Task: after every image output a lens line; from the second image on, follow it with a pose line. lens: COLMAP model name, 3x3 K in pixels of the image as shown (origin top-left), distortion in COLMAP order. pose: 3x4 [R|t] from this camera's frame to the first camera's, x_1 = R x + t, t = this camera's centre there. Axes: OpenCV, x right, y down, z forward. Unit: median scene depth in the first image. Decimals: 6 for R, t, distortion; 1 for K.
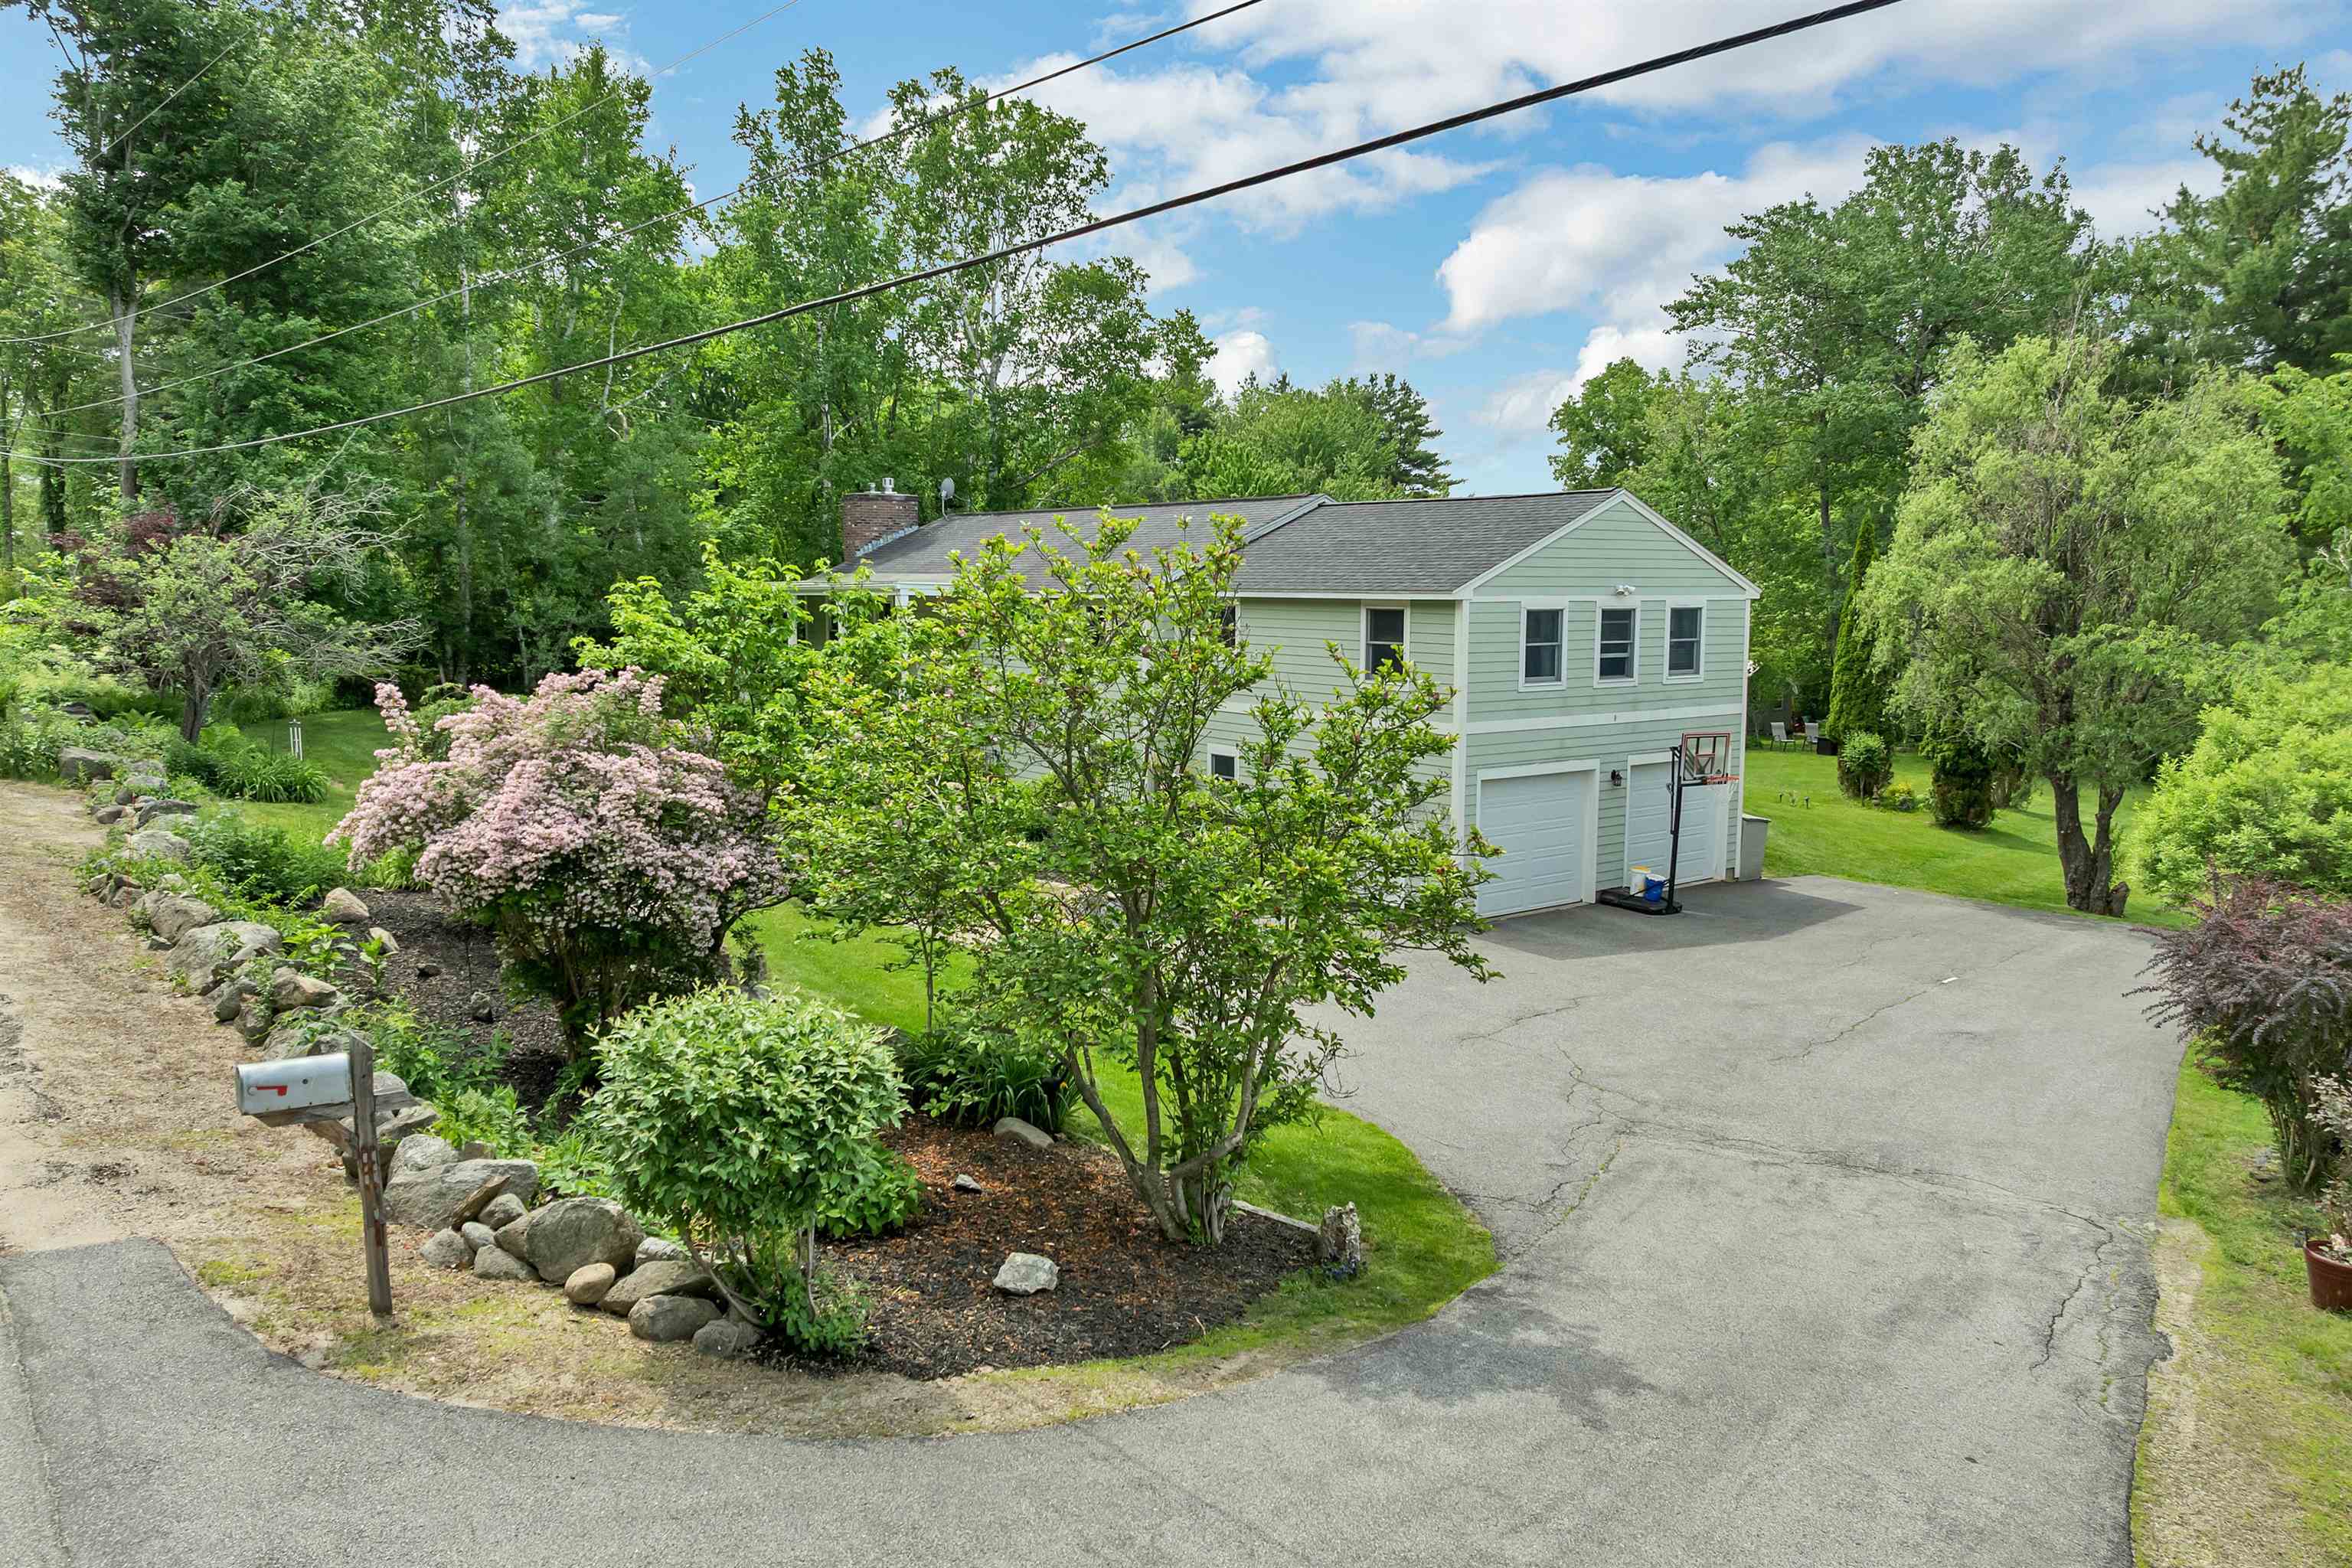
lens RADIAL K [[1688.4, 0, 1176.0], [0, 1688.4, 784.0], [0, 0, 1]] dist [-0.041895, -0.005288]
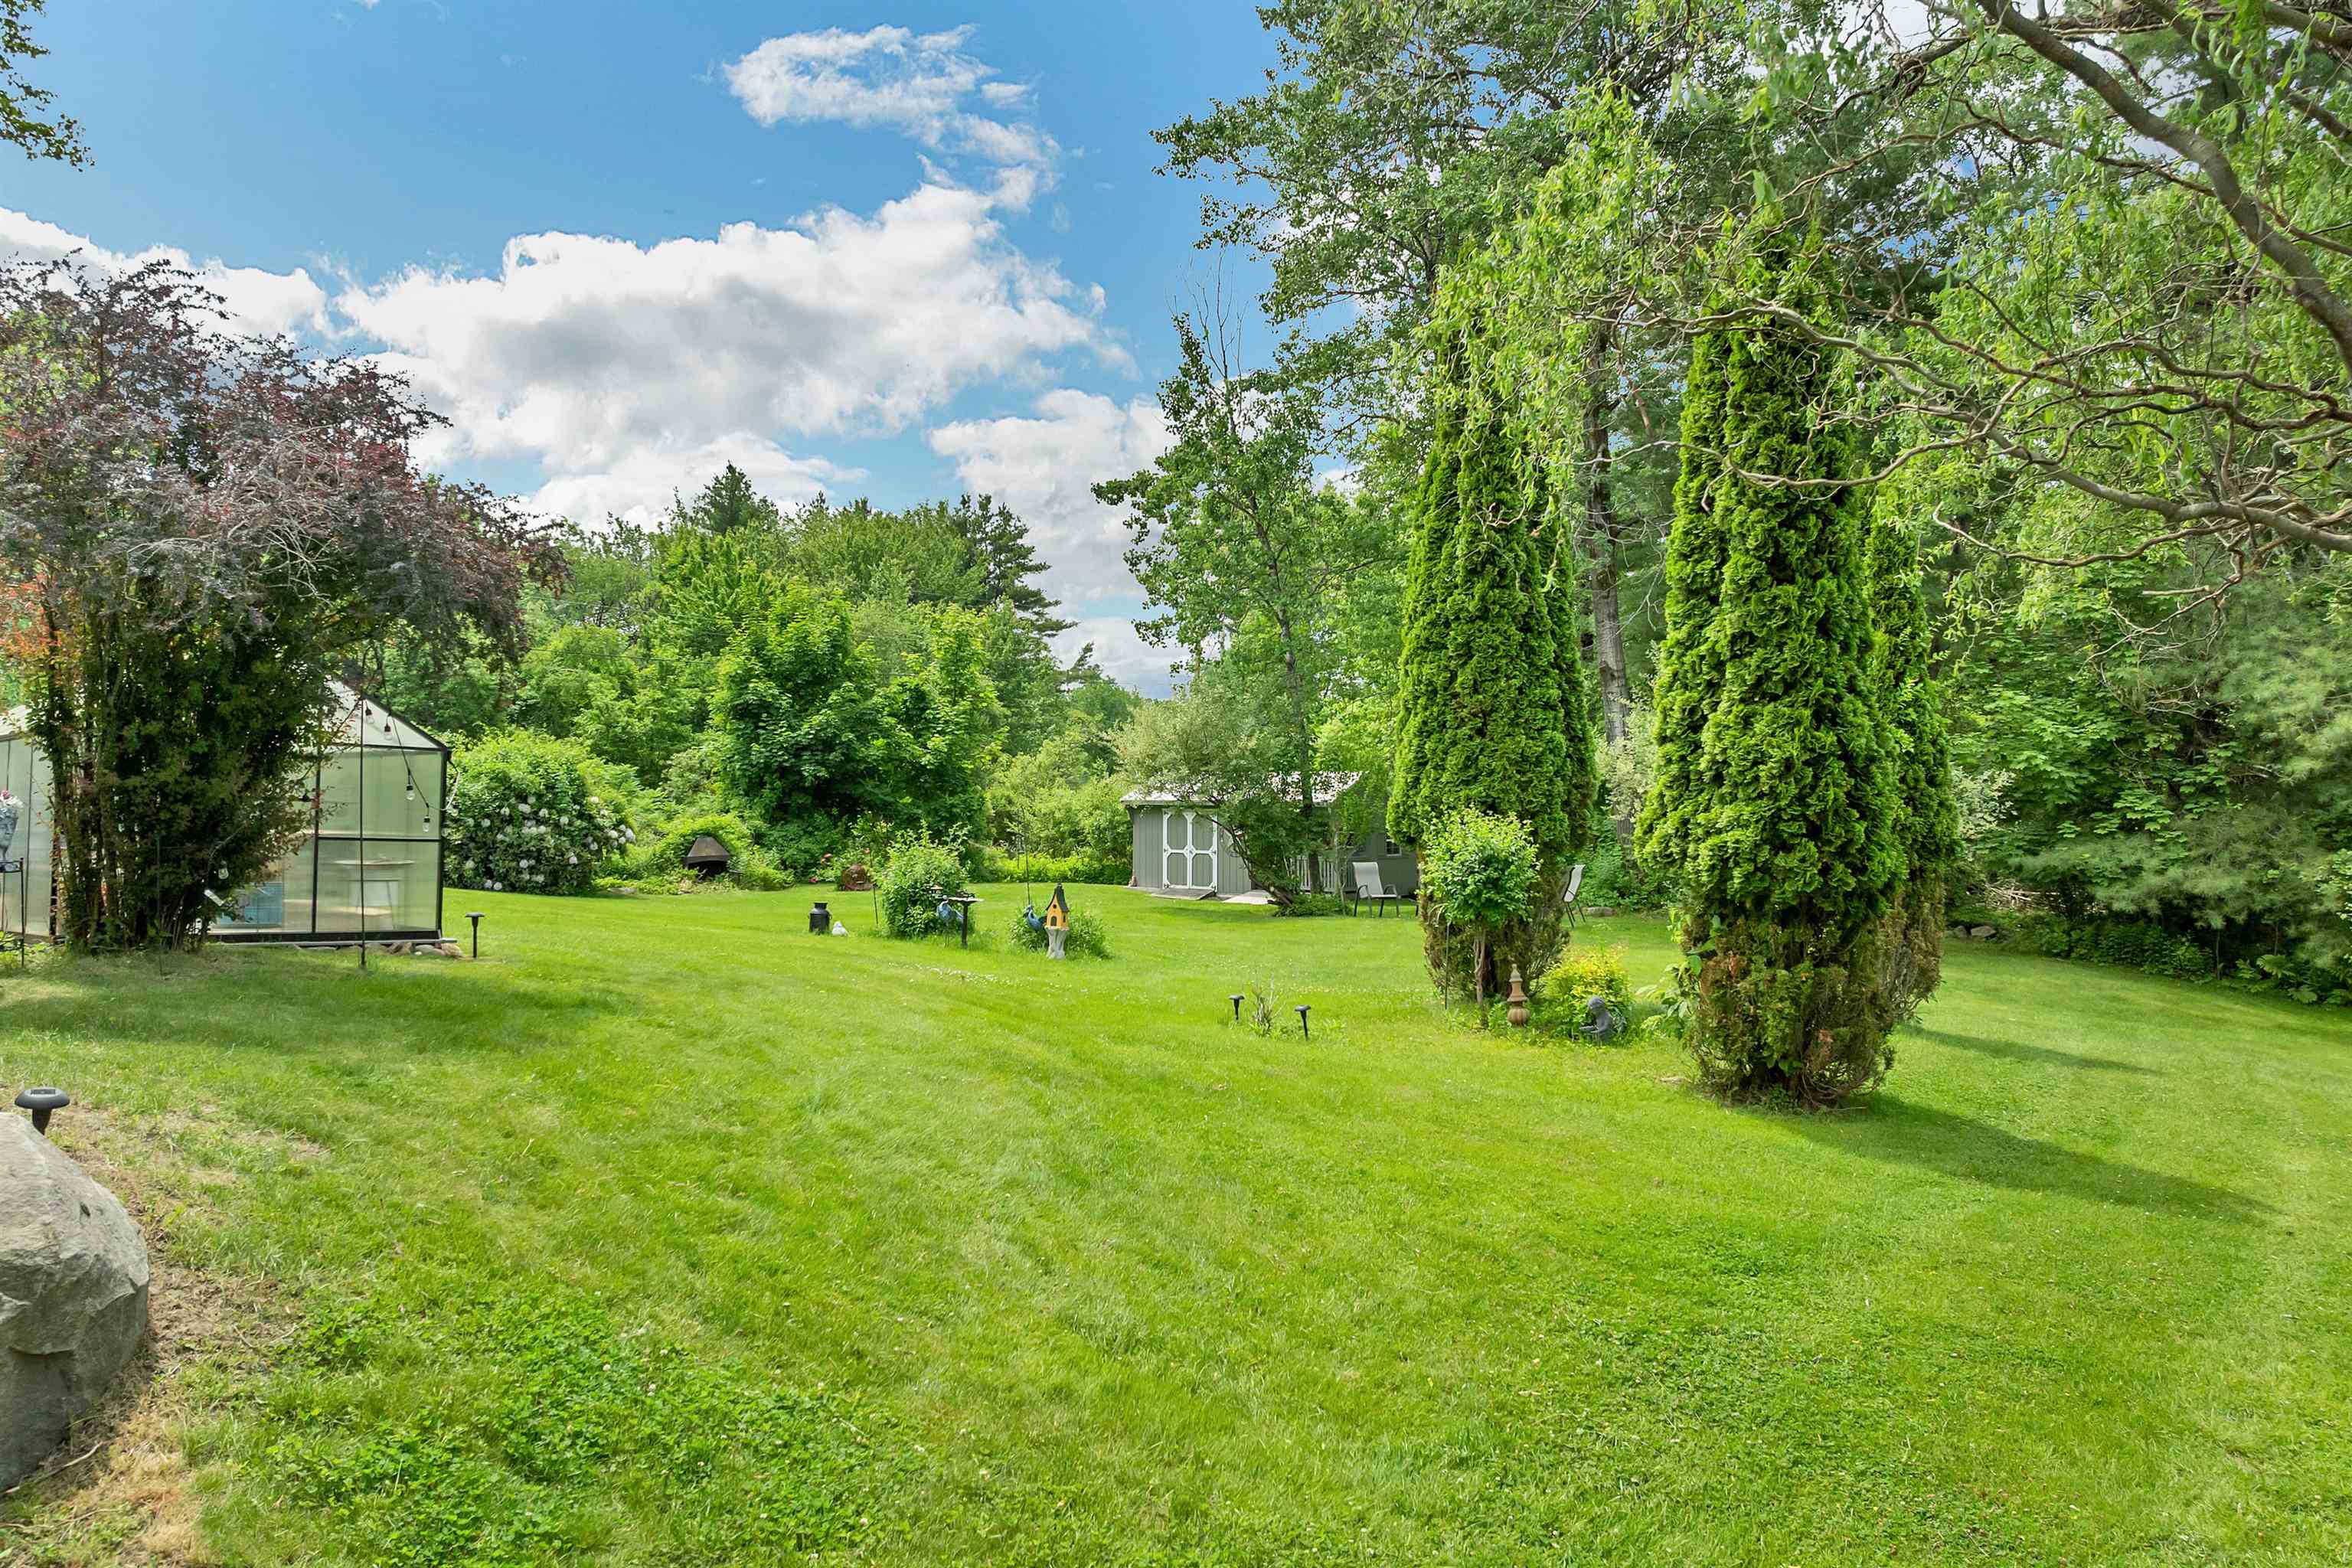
lens RADIAL K [[1688.4, 0, 1176.0], [0, 1688.4, 784.0], [0, 0, 1]] dist [-0.041895, -0.005288]
pose [[0.986568, 0.000429, 0.163349, 0.281034], [0.020189, 0.992009, -0.124539, 0.005463], [-0.162098, 0.126164, 0.978676, 0.643133]]
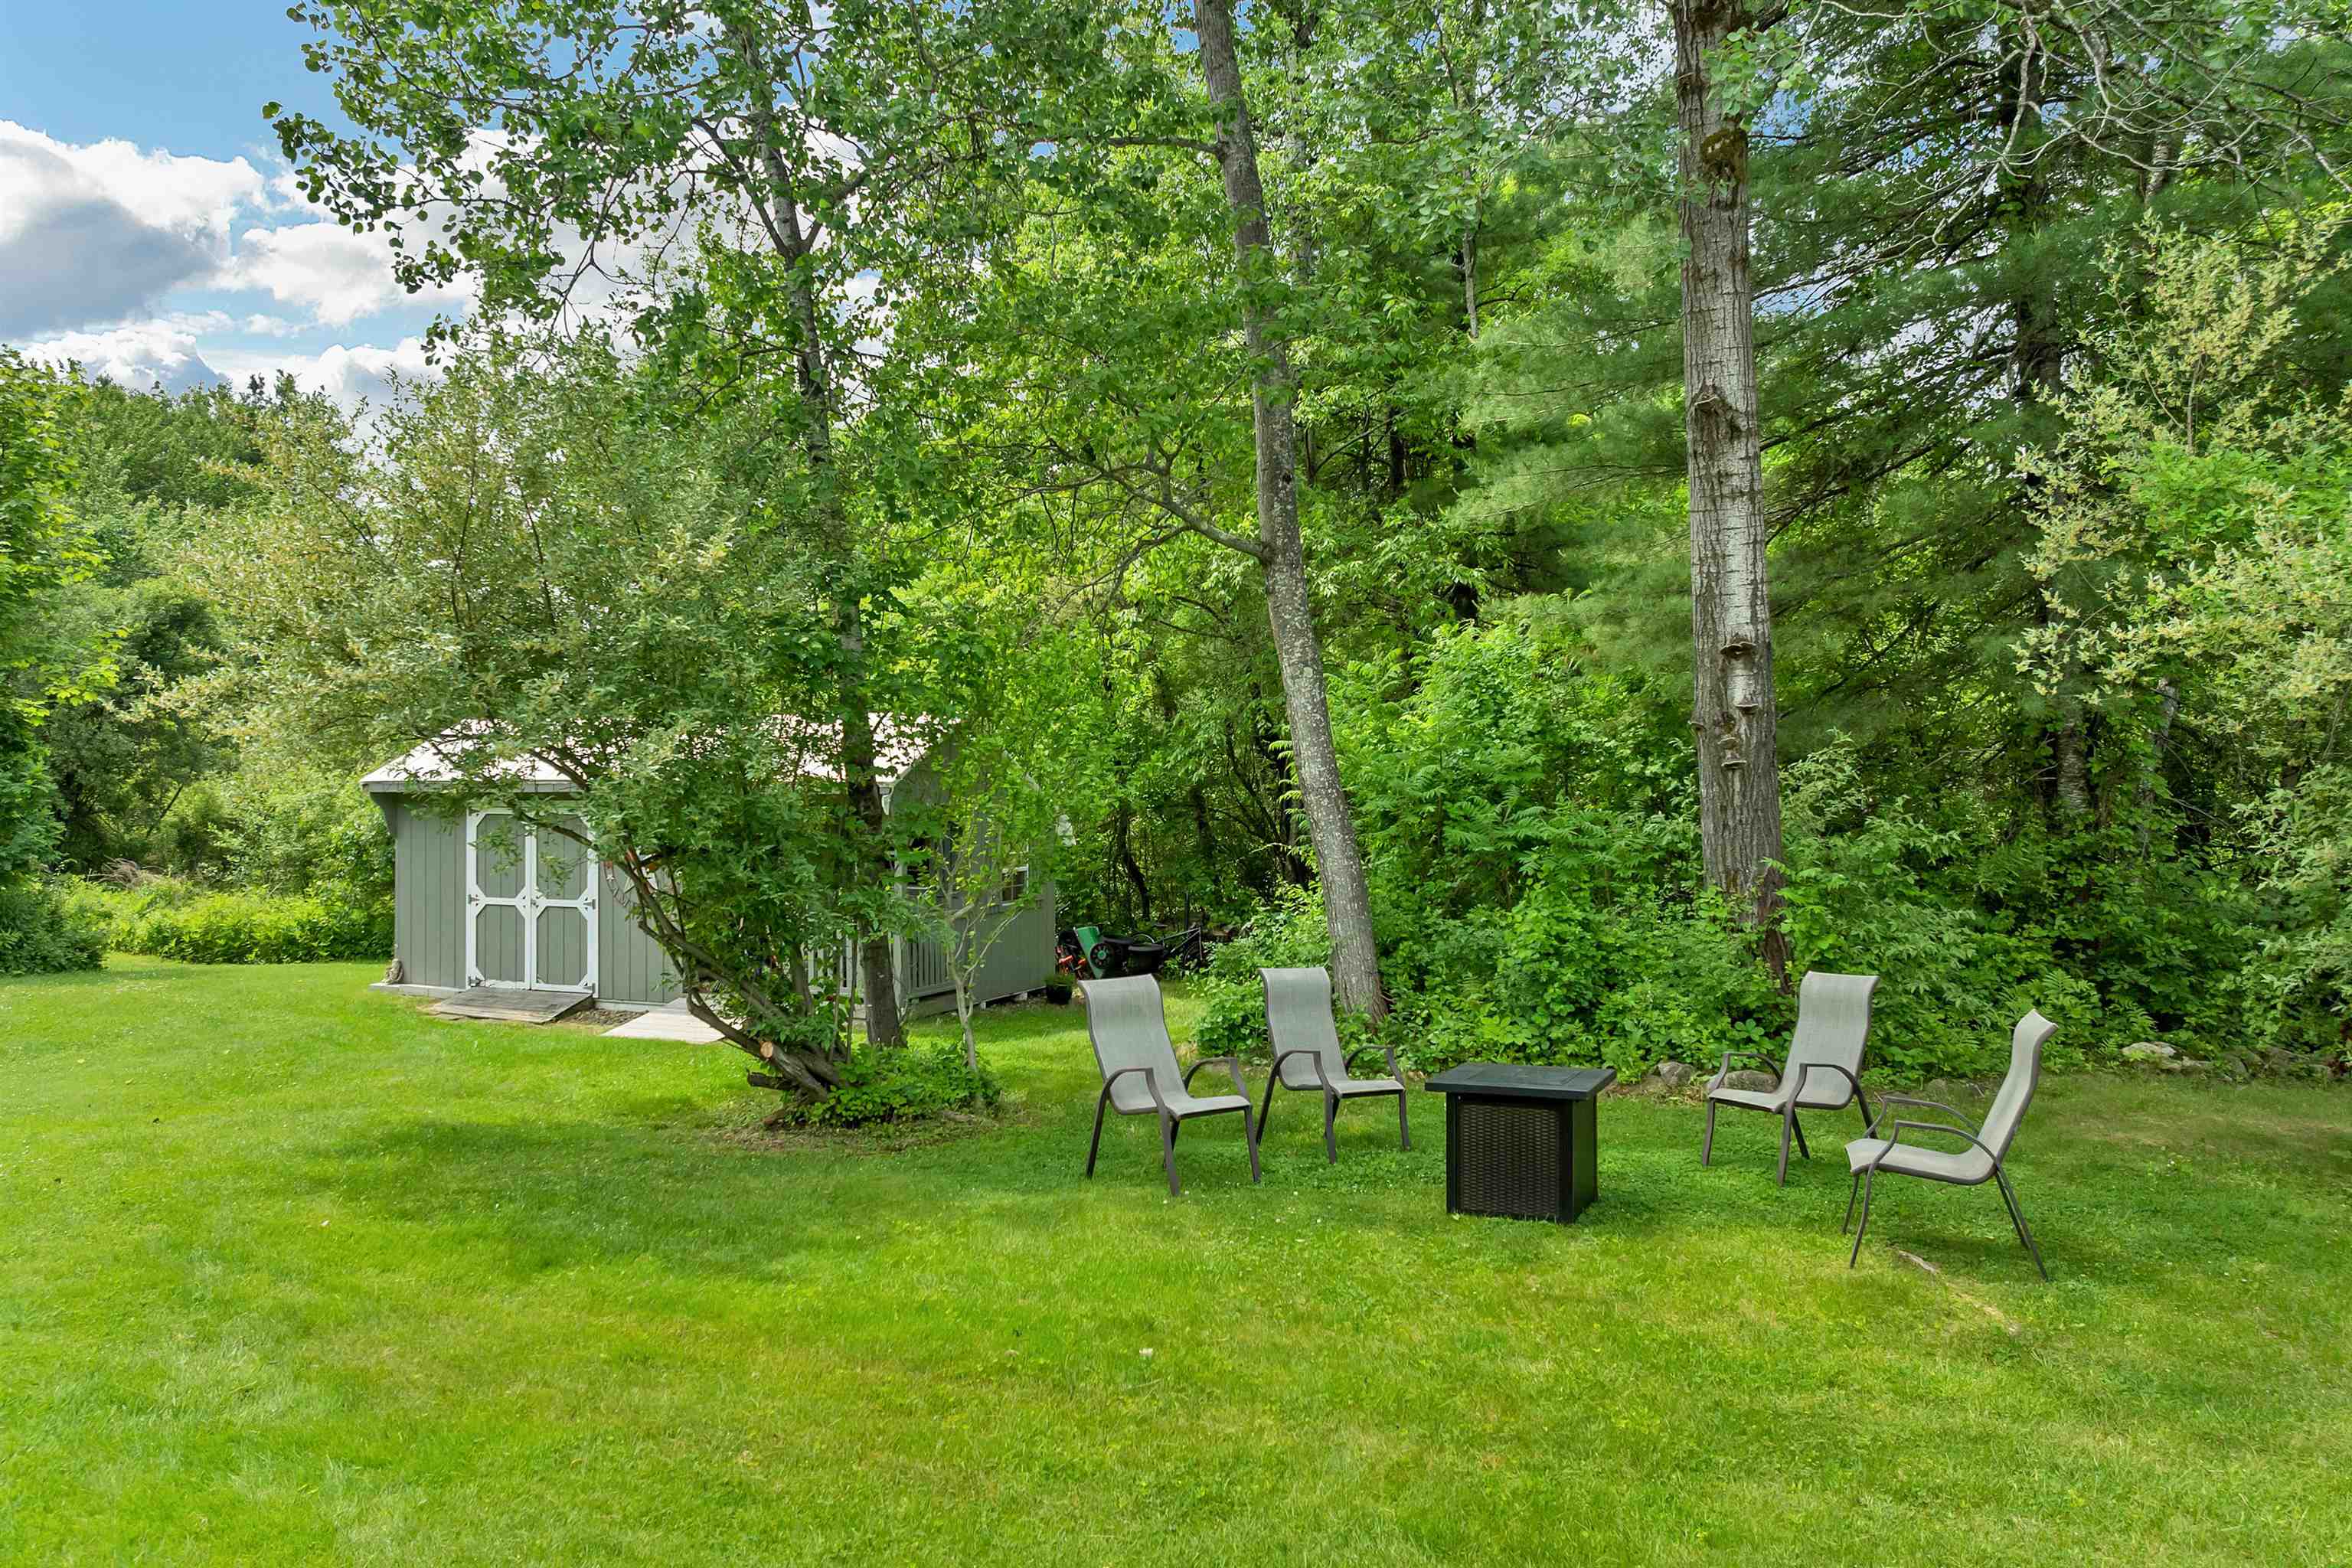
lens RADIAL K [[1688.4, 0, 1176.0], [0, 1688.4, 784.0], [0, 0, 1]] dist [-0.041895, -0.005288]
pose [[0.873403, 0.002093, 0.486994, 0.384957], [0.059255, 0.992104, -0.110534, -0.050449], [-0.483380, 0.125397, 0.866383, 1.160119]]
